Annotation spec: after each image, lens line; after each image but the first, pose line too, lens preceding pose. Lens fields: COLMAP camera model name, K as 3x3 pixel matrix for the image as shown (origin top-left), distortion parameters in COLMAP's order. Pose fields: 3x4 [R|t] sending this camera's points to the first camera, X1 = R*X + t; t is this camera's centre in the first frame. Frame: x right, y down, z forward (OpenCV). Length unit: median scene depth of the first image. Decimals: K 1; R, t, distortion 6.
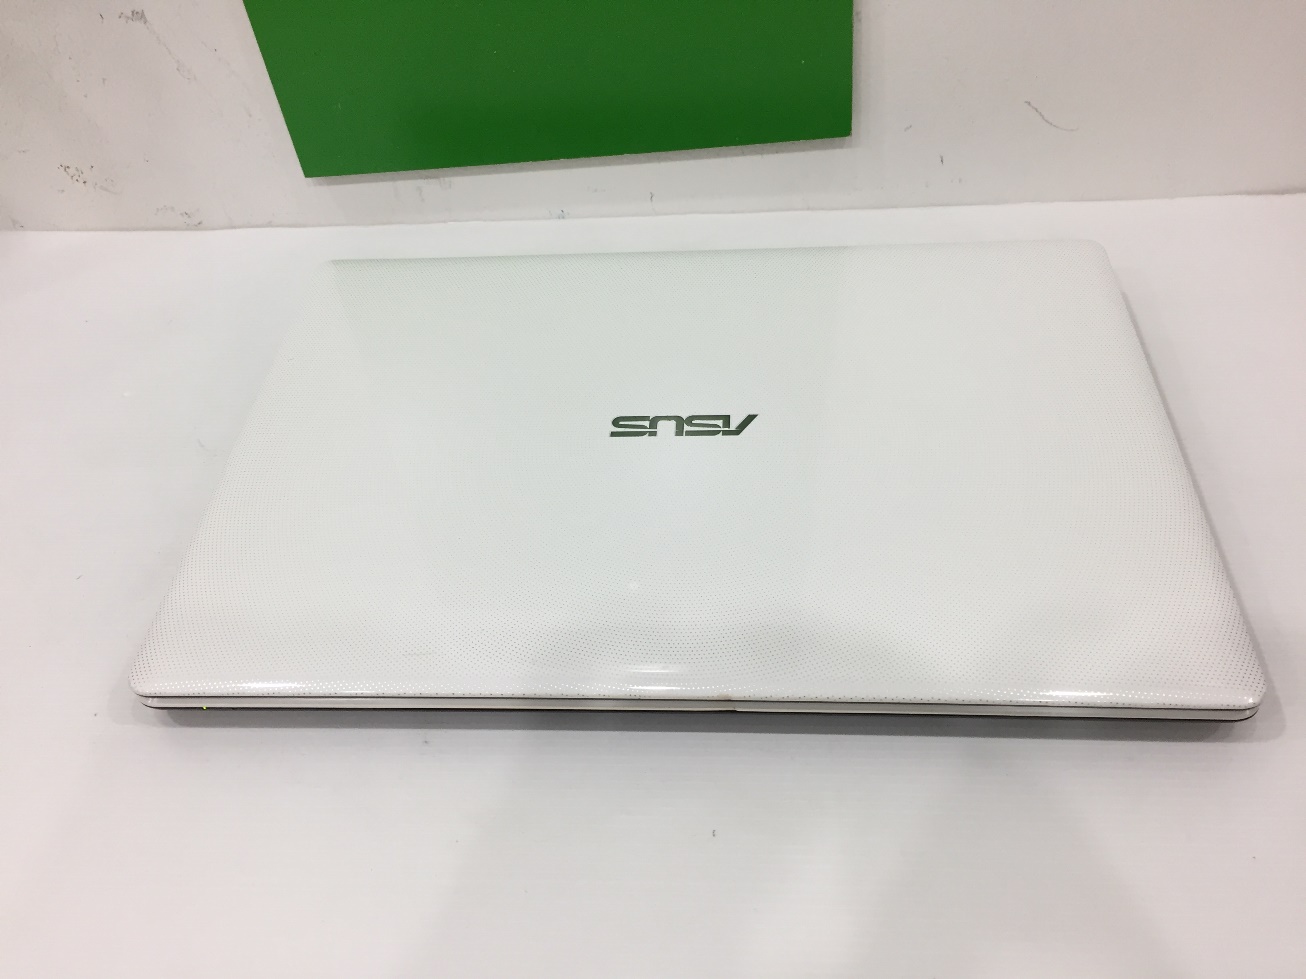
lens RADIAL K [[1123.4, 0, 643.8], [0, 1123.4, 488.4], [0, 0, 1]] dist [0.073513, -0.116811]
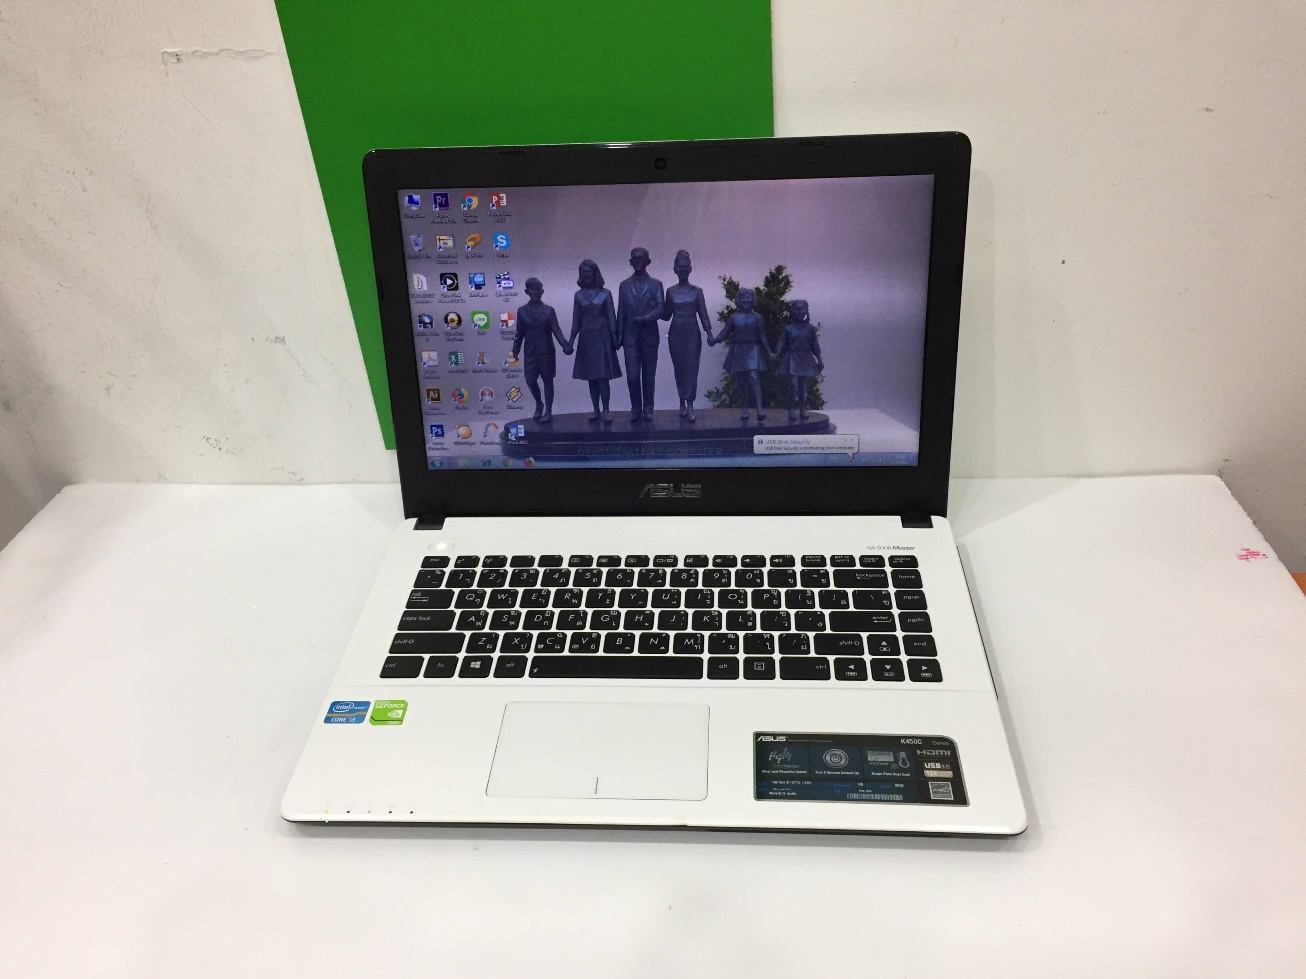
lens RADIAL K [[1123.4, 0, 651.5], [0, 1123.4, 486.5], [0, 0, 1]] dist [0.073513, -0.116811]
pose [[0.999657, 0.021373, 0.015140, 0.001471], [-0.018011, 0.980612, -0.195131, 0.027889], [-0.019017, 0.194792, 0.980660, -0.323713]]
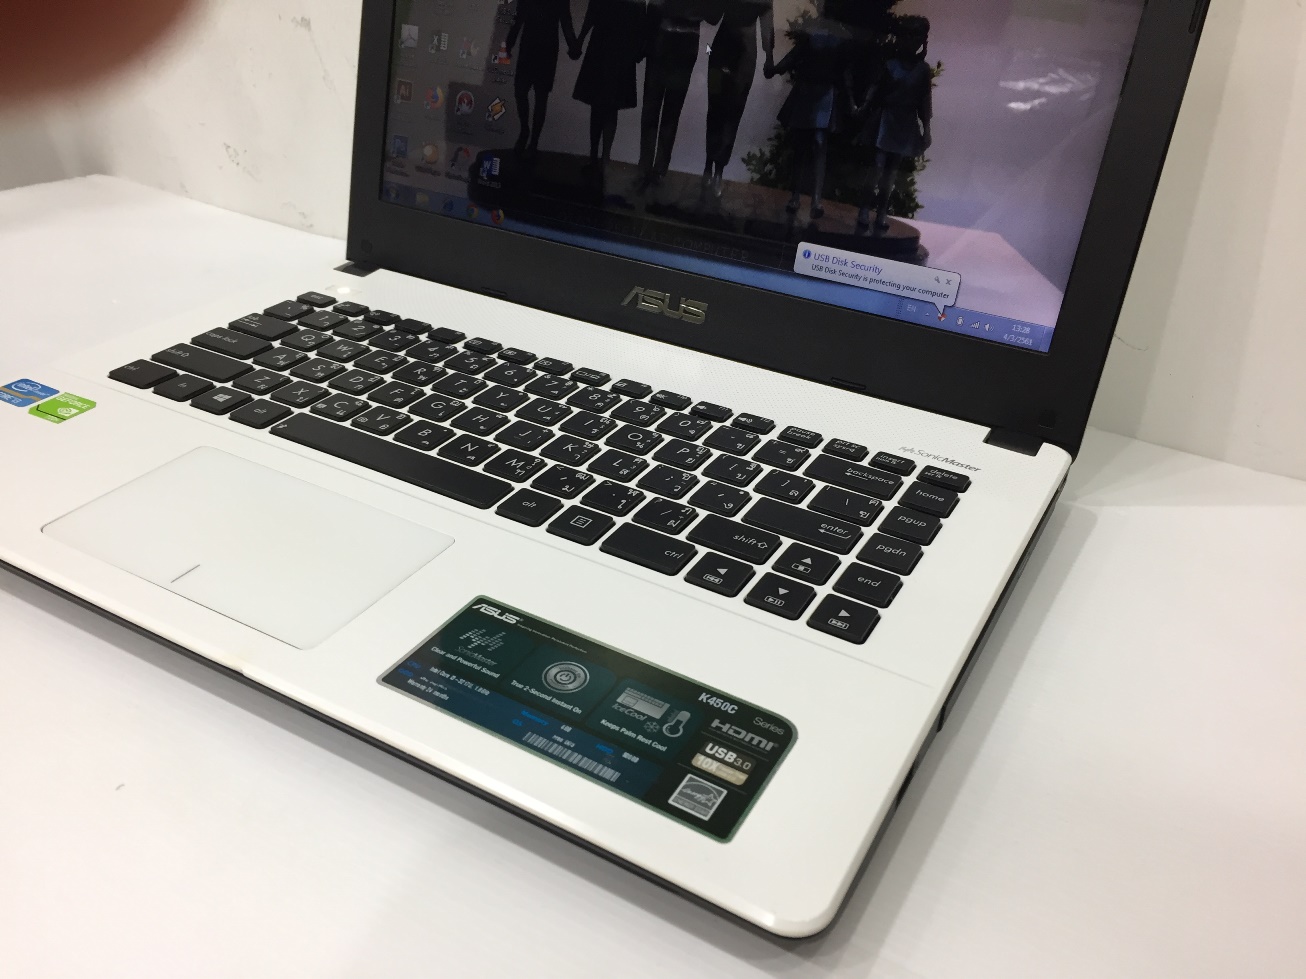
lens RADIAL K [[1123.4, 0, 654.2], [0, 1123.4, 490.3], [0, 0, 1]] dist [0.073513, -0.116811]
pose [[0.893602, 0.319201, -0.315573, 0.325147], [-0.387130, 0.903896, -0.181942, 0.063260], [0.227169, 0.284752, 0.931295, 0.151292]]
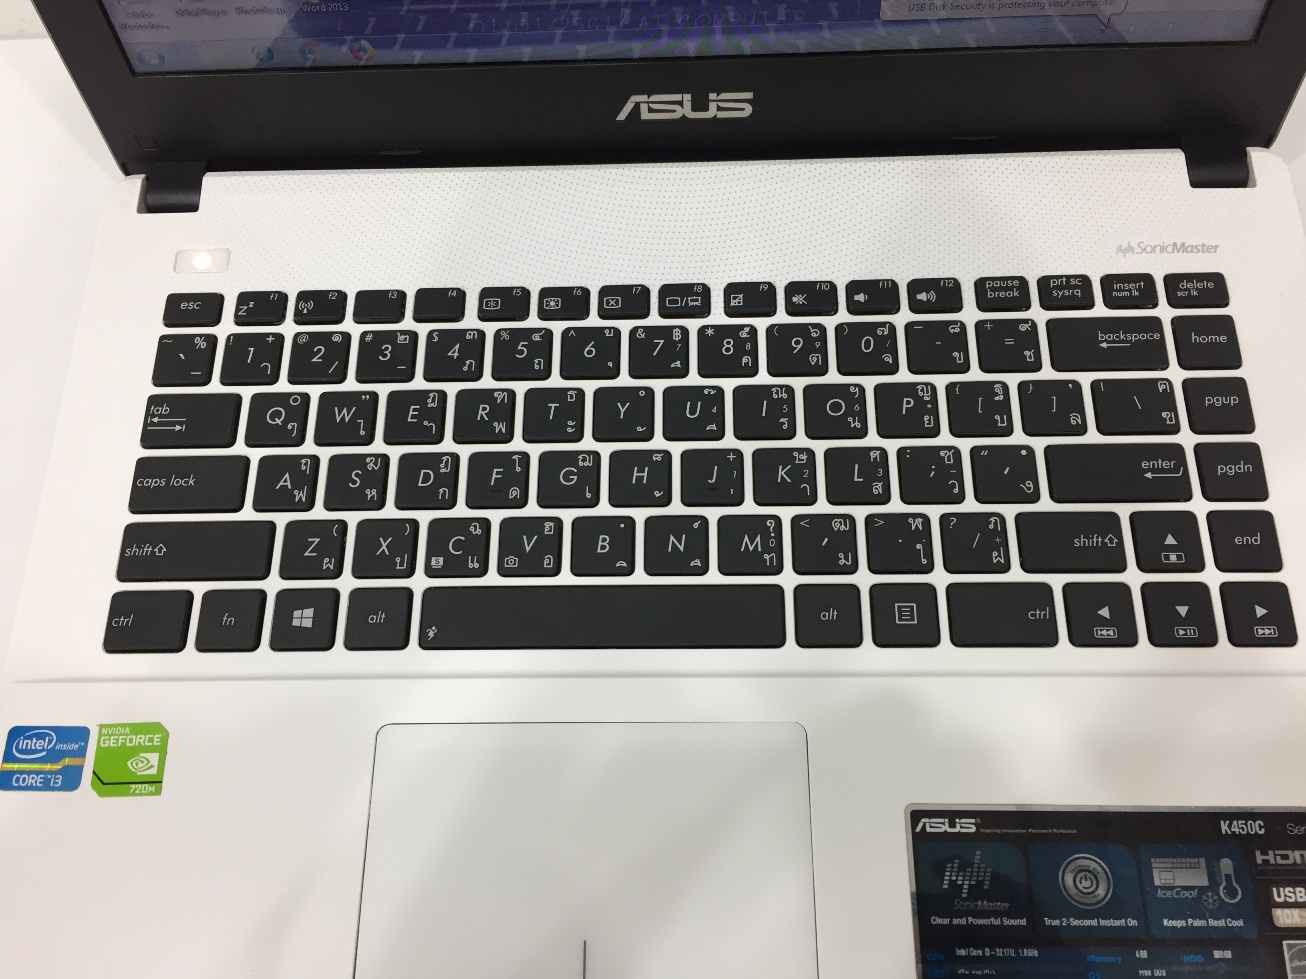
lens RADIAL K [[1123.4, 0, 653.0], [0, 1123.4, 490.5], [0, 0, 1]] dist [0.073513, -0.116811]
pose [[0.997793, -0.043838, 0.049868, -0.011133], [0.020769, 0.919436, 0.392692, -0.246633], [-0.063066, -0.390790, 0.918317, 0.277478]]
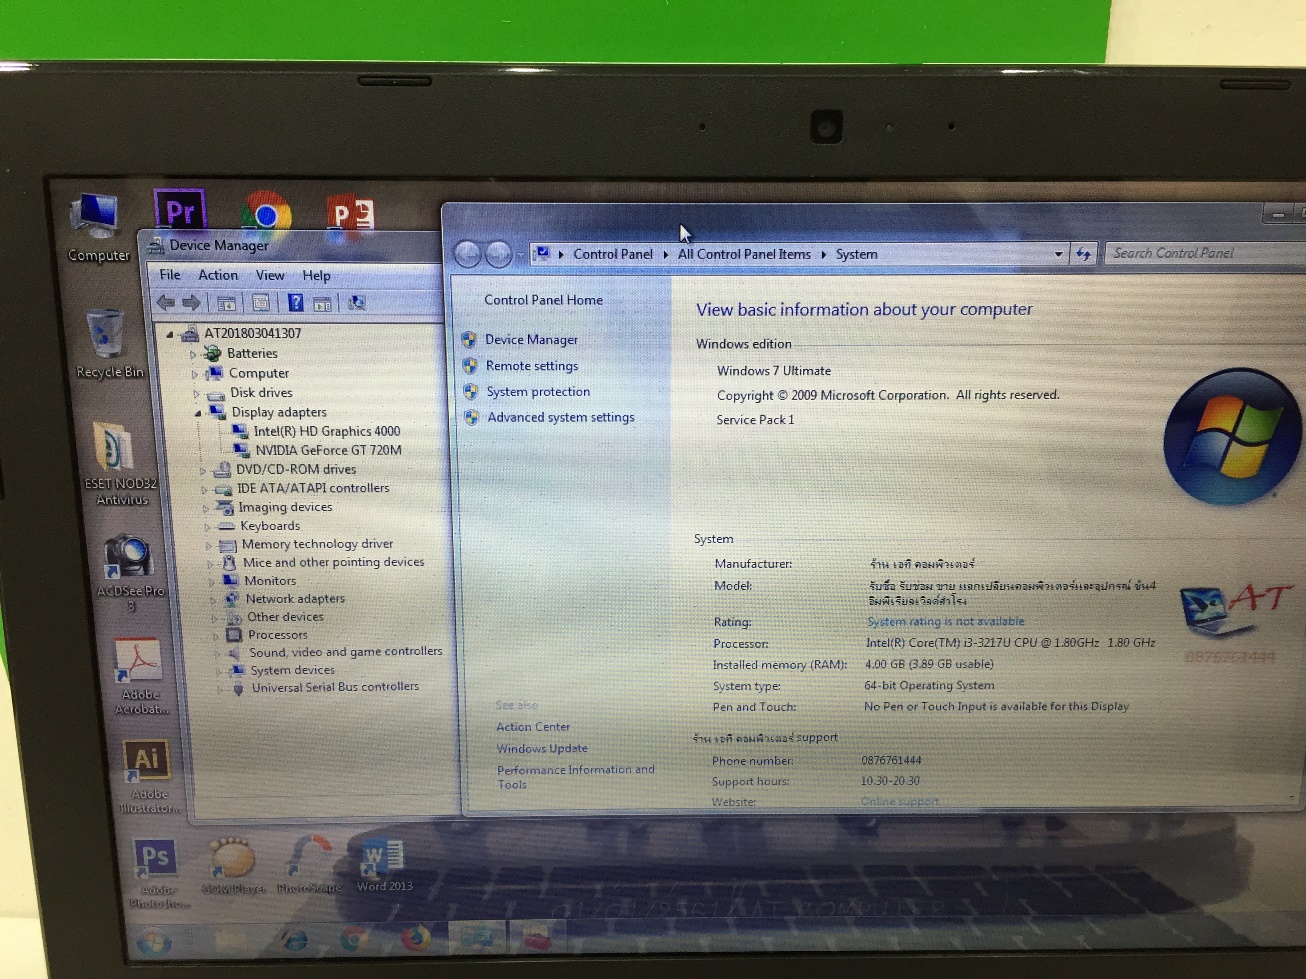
lens RADIAL K [[1123.4, 0, 660.4], [0, 1123.4, 479.1], [0, 0, 1]] dist [0.073513, -0.116811]
pose [[0.993369, 0.039060, 0.108133, -0.071881], [0.001192, 0.936971, -0.349405, -0.243041], [-0.114965, 0.347217, 0.930711, 0.371000]]
